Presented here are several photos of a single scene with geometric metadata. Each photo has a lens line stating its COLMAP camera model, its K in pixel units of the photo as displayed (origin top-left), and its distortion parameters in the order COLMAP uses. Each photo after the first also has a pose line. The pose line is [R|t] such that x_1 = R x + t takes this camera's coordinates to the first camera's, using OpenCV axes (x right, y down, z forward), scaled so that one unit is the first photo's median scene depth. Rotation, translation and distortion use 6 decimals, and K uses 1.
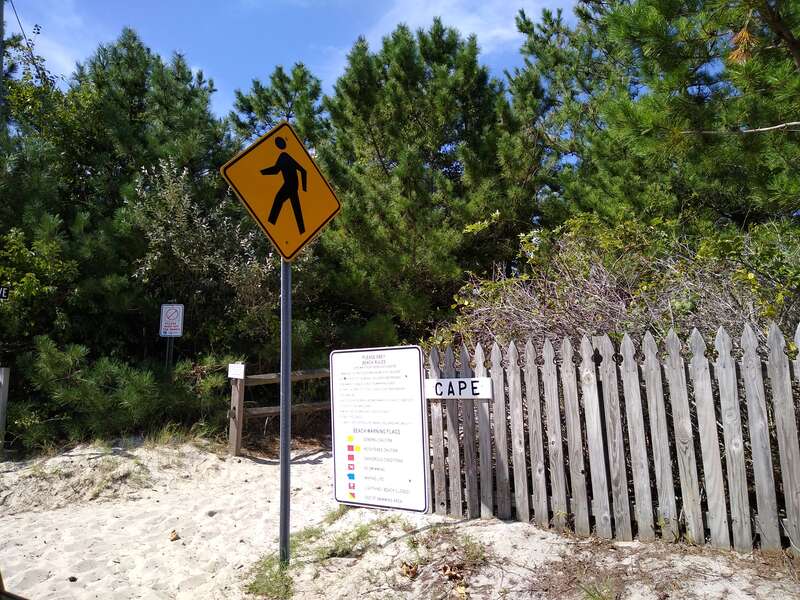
lens RADIAL K [[629.8, 0, 399.0], [0, 629.8, 330.8], [0, 0, 1]] dist [0.081530, -0.137984]
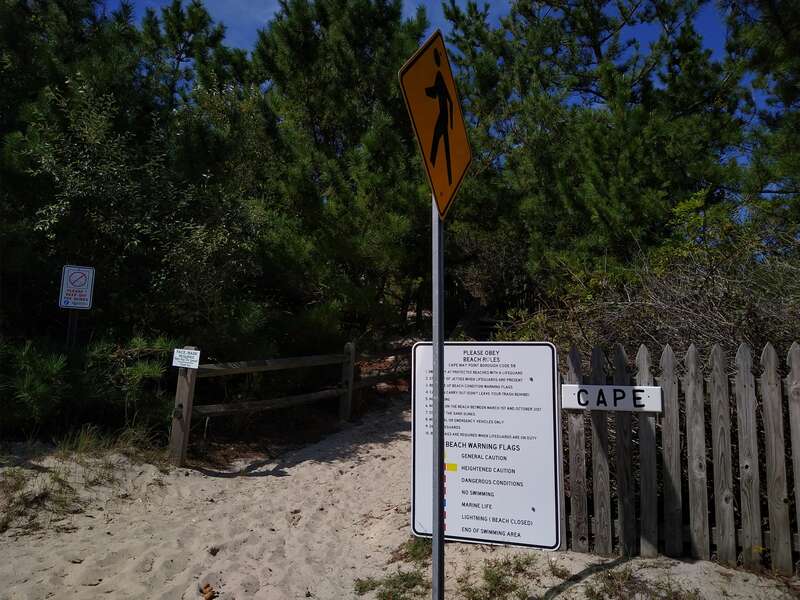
lens RADIAL K [[629.8, 0, 399.0], [0, 629.8, 330.8], [0, 0, 1]] dist [0.081530, -0.137984]
pose [[0.950853, 0.062995, 0.303168, -0.414092], [-0.065204, 0.997868, -0.002841, 0.024210], [-0.302700, -0.017066, 0.952933, 0.291402]]
